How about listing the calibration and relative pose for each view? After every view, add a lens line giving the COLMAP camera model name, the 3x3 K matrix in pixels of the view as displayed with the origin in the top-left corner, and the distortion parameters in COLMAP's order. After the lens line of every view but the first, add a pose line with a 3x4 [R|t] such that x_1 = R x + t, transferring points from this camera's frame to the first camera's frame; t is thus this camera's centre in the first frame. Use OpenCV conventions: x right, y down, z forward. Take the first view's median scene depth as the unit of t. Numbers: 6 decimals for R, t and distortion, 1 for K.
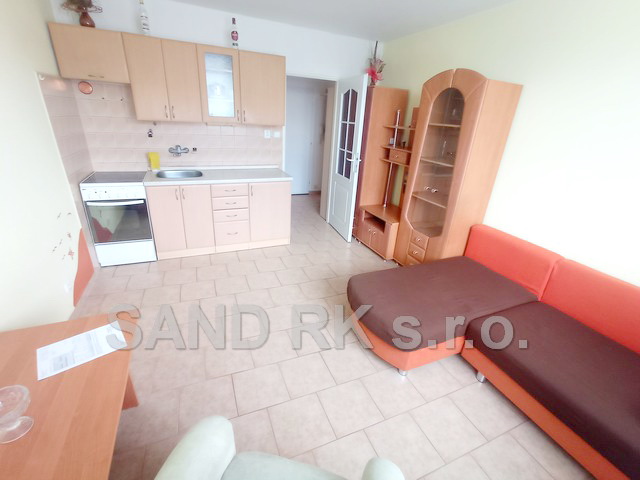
lens RADIAL K [[291.8, 0, 321.9], [0, 291.8, 238.5], [0, 0, 1]] dist [-0.034184, 0.015763]
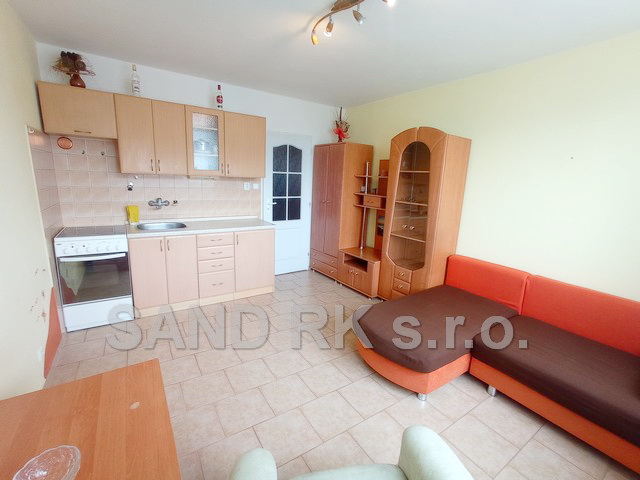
lens RADIAL K [[291.8, 0, 322.6], [0, 291.8, 237.9], [0, 0, 1]] dist [-0.034184, 0.015763]
pose [[0.983513, -0.056265, 0.171860, -0.139746], [0.087579, 0.979675, -0.180462, 0.043650], [-0.158213, 0.192539, 0.968451, -0.023173]]
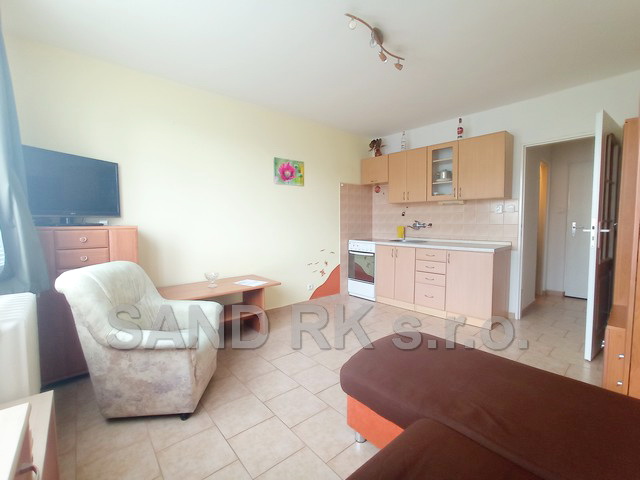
lens RADIAL K [[291.8, 0, 320.8], [0, 291.8, 239.2], [0, 0, 1]] dist [-0.034184, 0.015763]
pose [[0.304491, -0.002268, -0.952513, 0.674095], [-0.355952, 0.927277, -0.115995, 0.060290], [0.883506, 0.374368, 0.281540, 0.324529]]
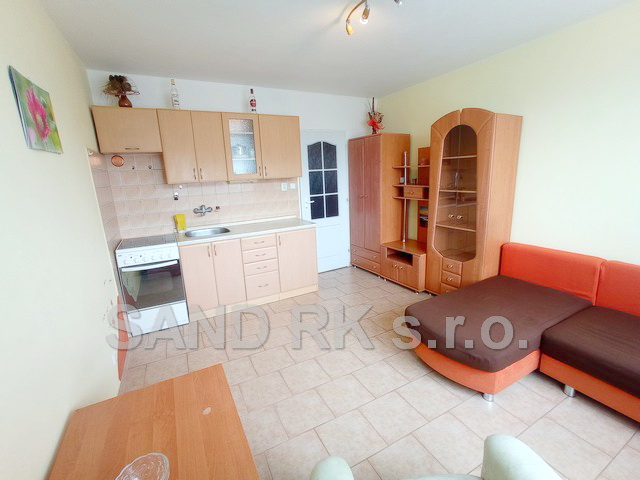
lens RADIAL K [[291.8, 0, 321.2], [0, 291.8, 237.9], [0, 0, 1]] dist [-0.034184, 0.015763]
pose [[0.991096, -0.120598, 0.056431, -0.172780], [0.128808, 0.975741, -0.177025, 0.029796], [-0.033713, 0.182718, 0.982587, -0.005177]]
